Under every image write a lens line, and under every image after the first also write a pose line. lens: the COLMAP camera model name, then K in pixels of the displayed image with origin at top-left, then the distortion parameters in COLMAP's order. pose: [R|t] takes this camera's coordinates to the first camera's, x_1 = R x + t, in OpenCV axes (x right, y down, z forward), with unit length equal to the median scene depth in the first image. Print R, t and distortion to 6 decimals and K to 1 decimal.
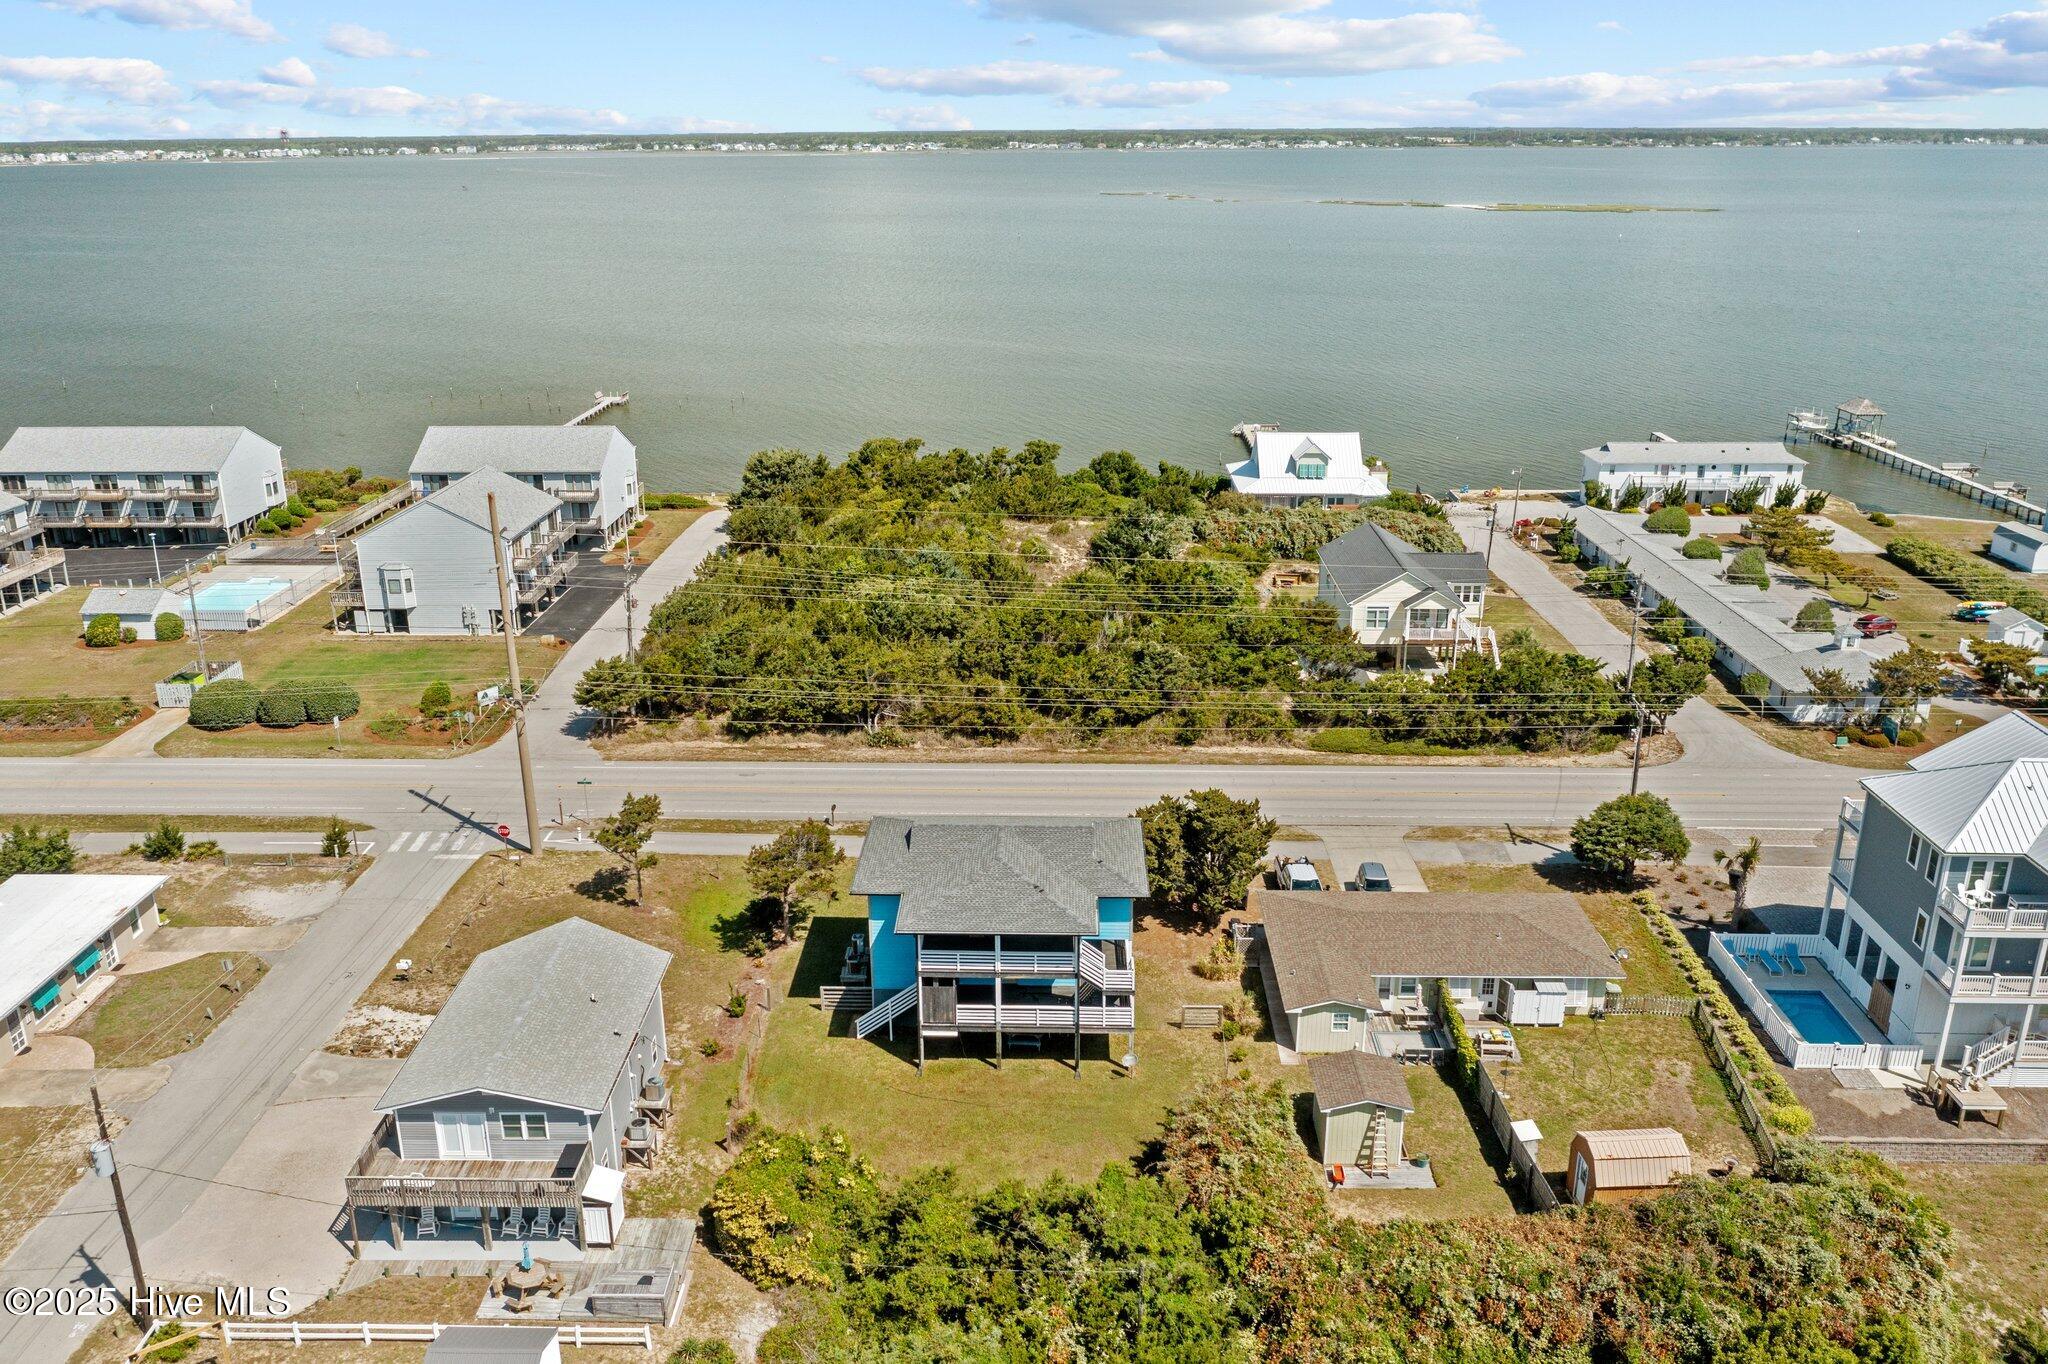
lens RADIAL K [[1623.6, 0, 1026.8], [0, 1623.6, 690.5], [0, 0, 1]] dist [-0.020582, 0.003419]
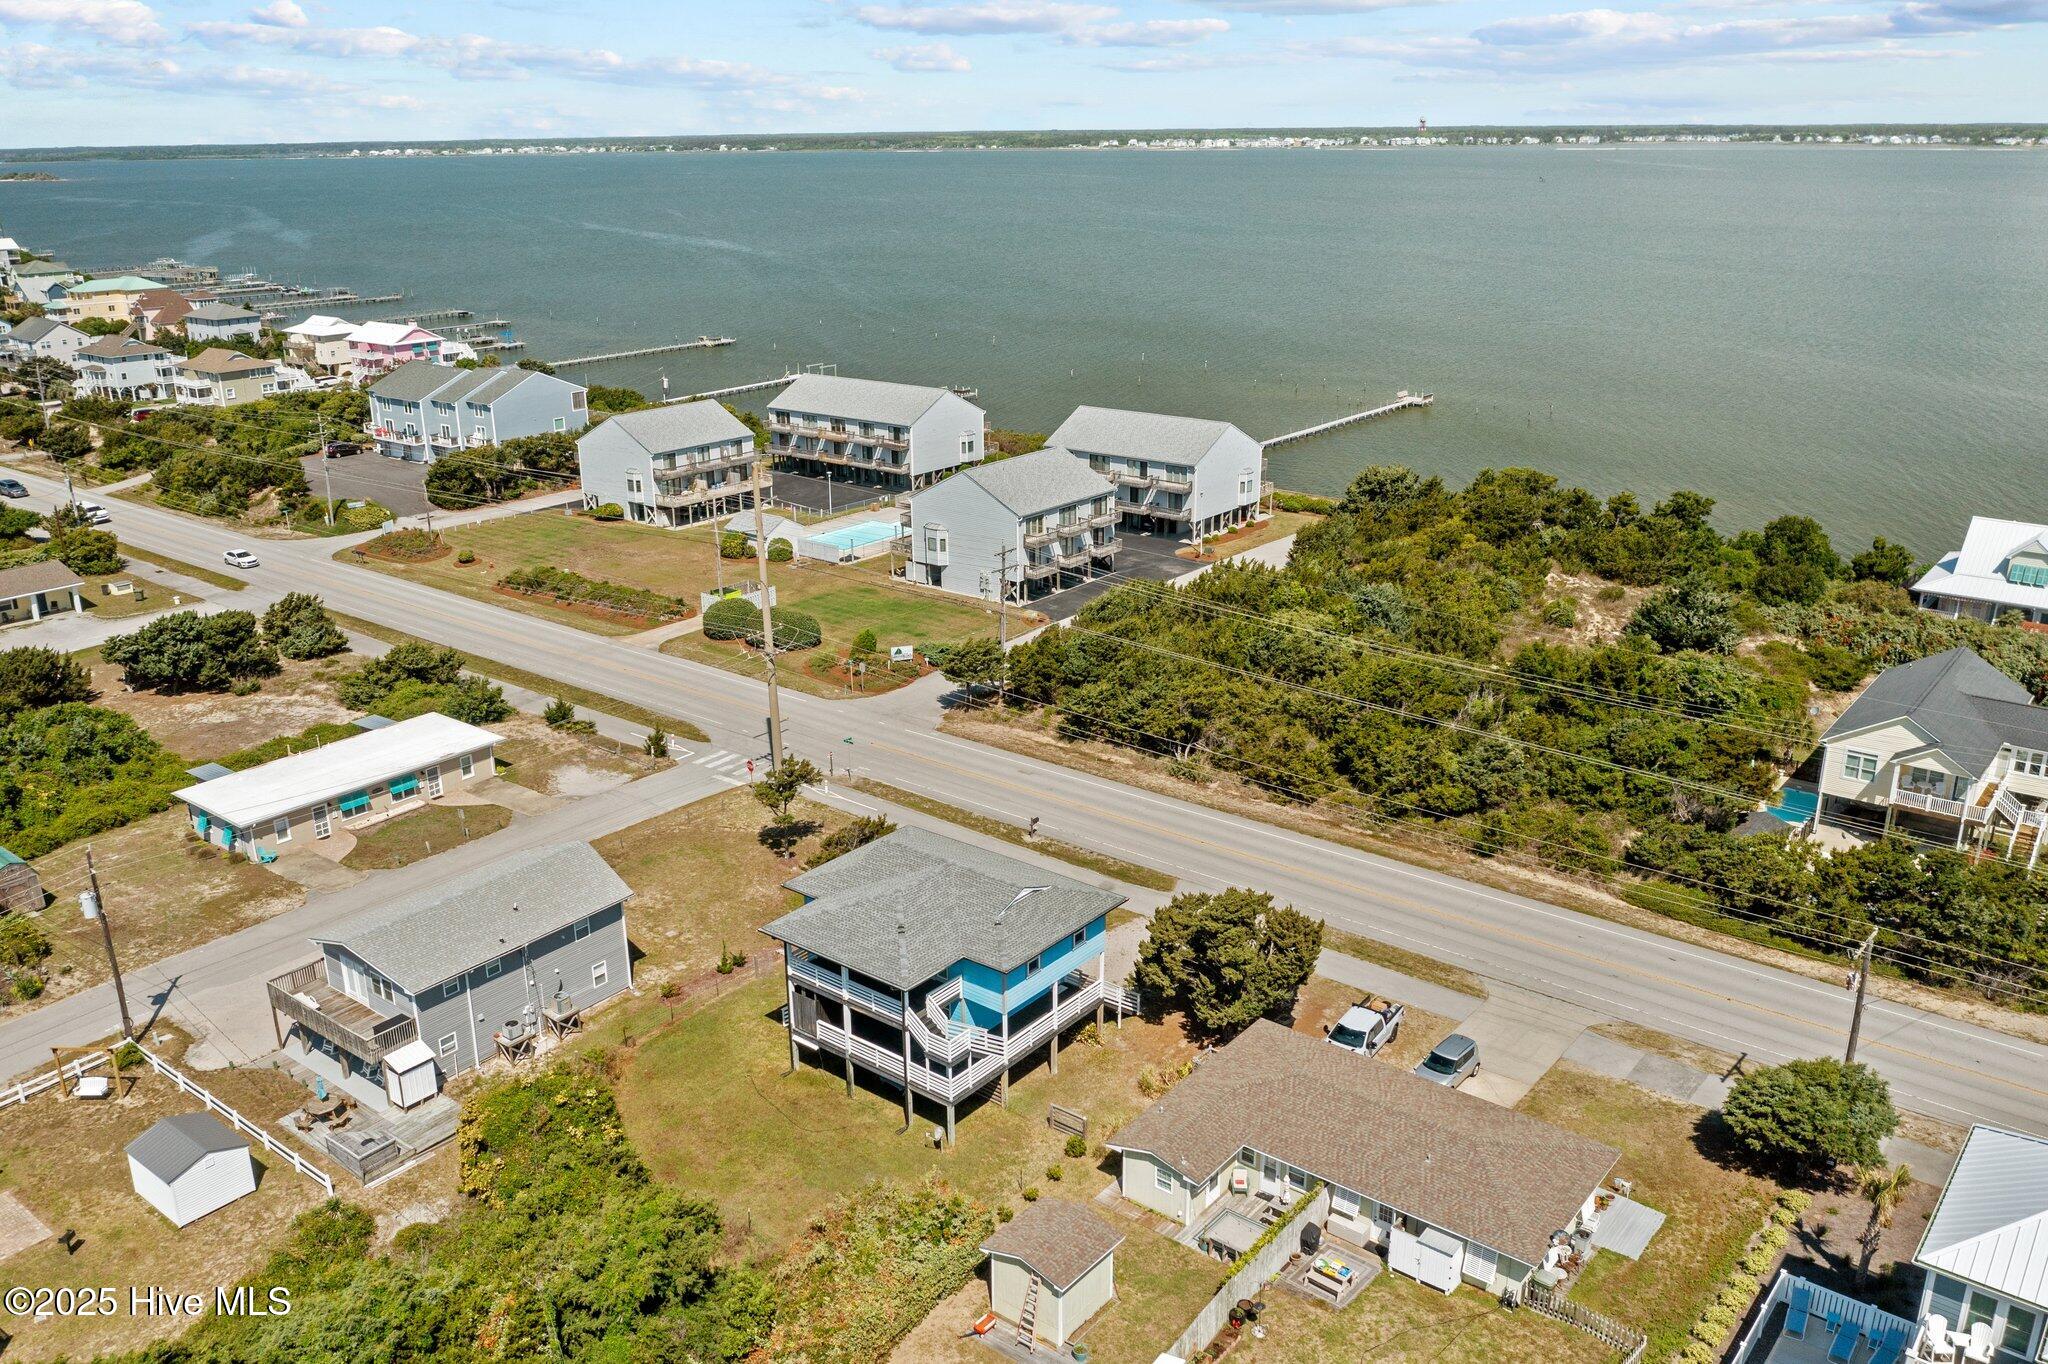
lens RADIAL K [[1637.2, 0, 1020.3], [0, 1637.2, 691.2], [0, 0, 1]] dist [-0.014270, -0.006286]
pose [[0.795023, 0.195663, -0.574155, 0.382620], [-0.193659, 0.978885, 0.065432, -0.060727], [0.574834, 0.059170, 0.816128, 0.151587]]
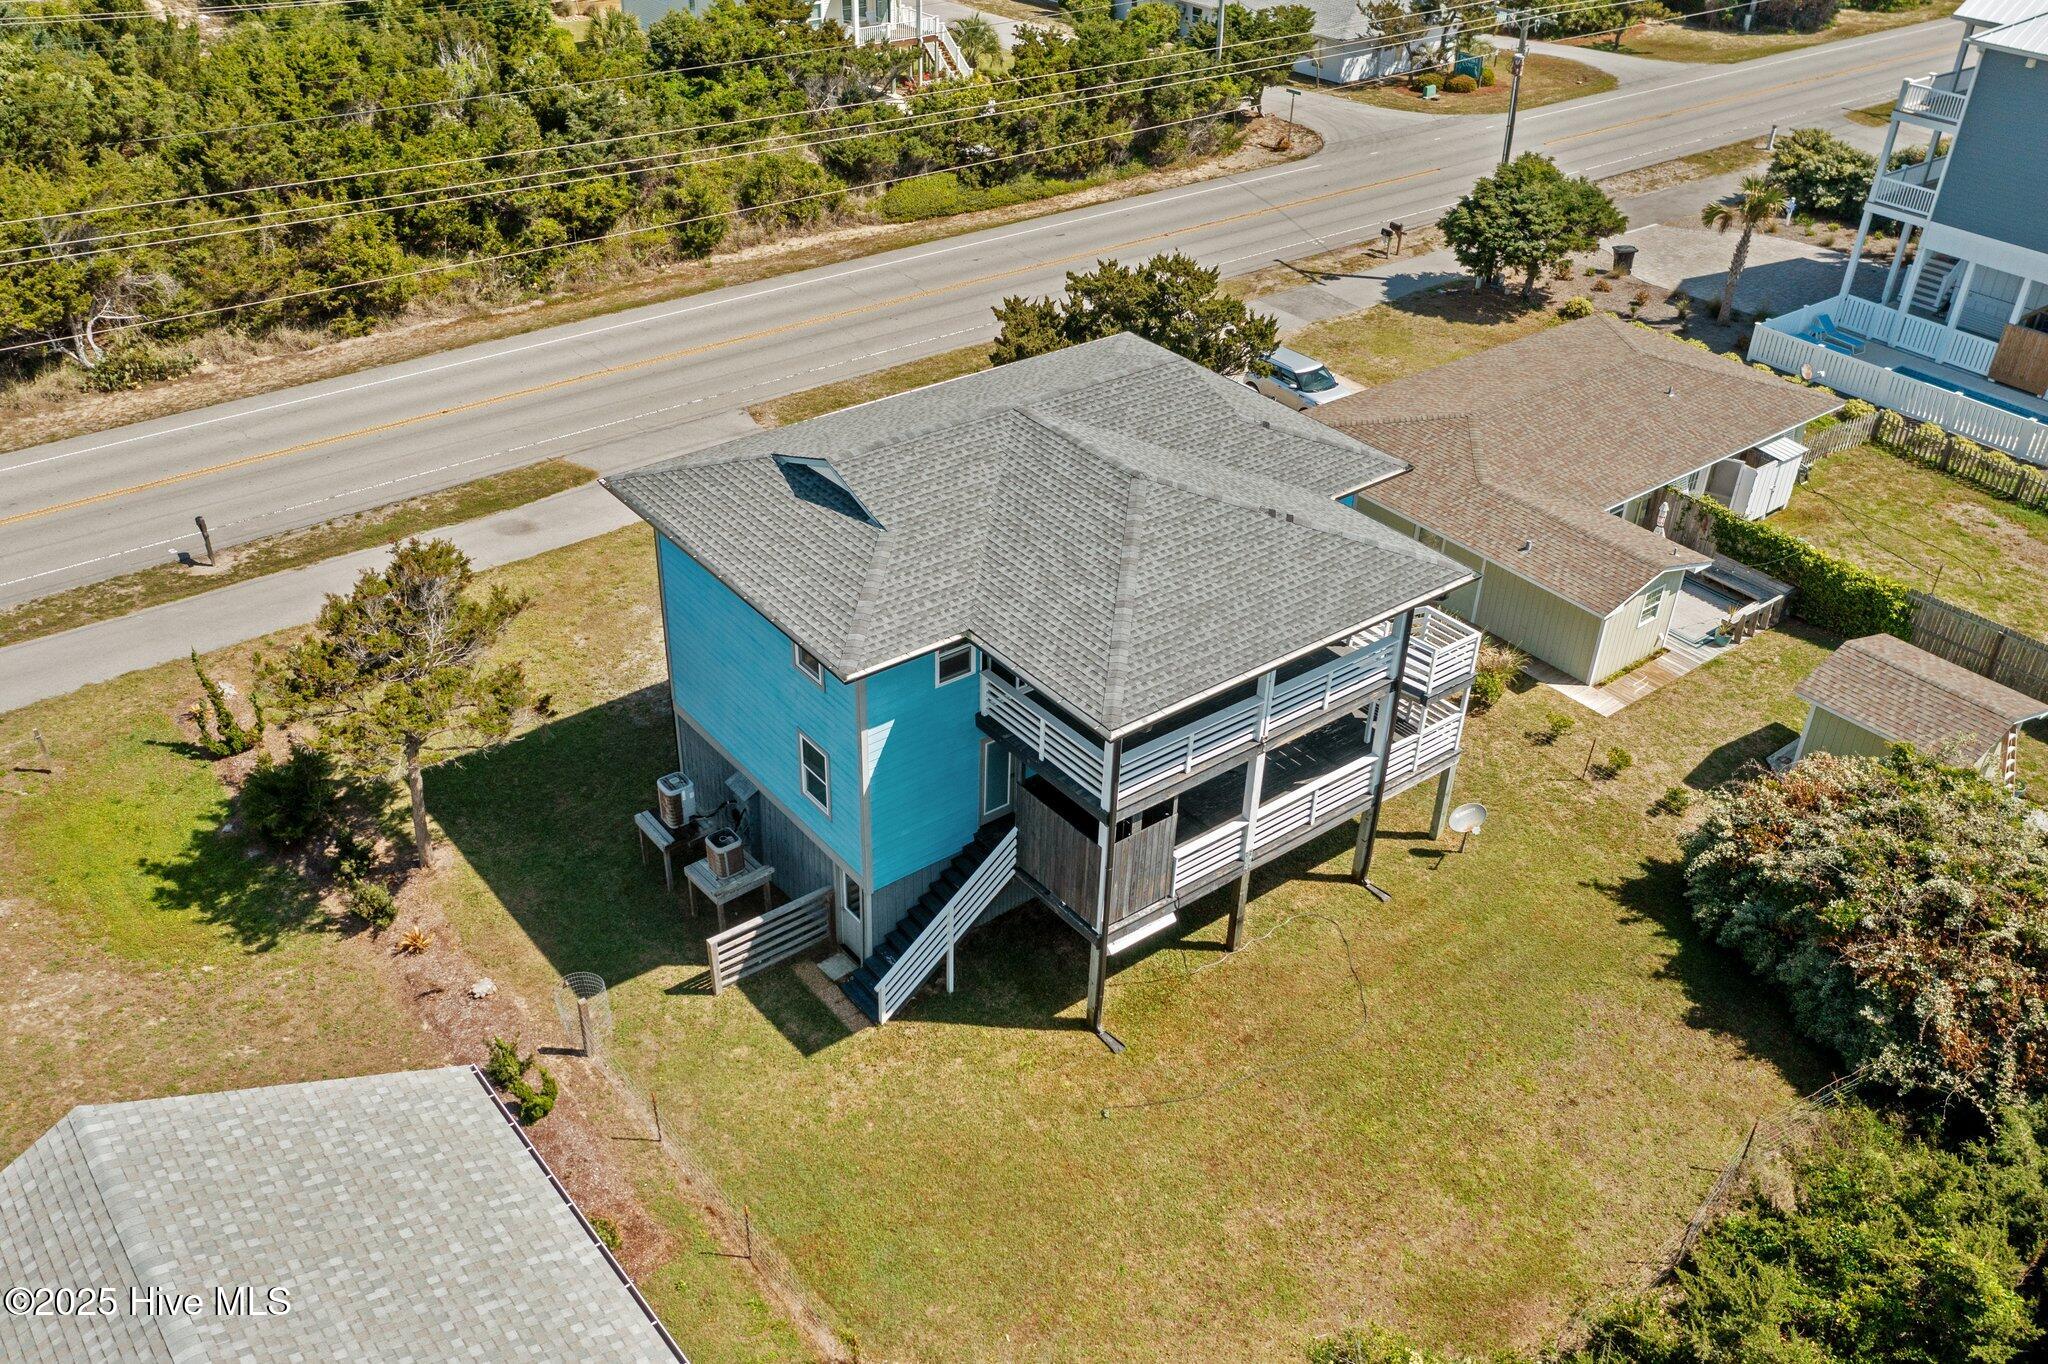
lens RADIAL K [[1696.4, 0, 1019.6], [0, 1696.4, 691.6], [0, 0, 1]] dist [-0.014809, -0.001109]
pose [[0.775347, -0.331626, 0.537458, -0.182100], [0.184783, 0.932917, 0.309065, 0.013419], [-0.603898, -0.140319, 0.784613, 0.450622]]
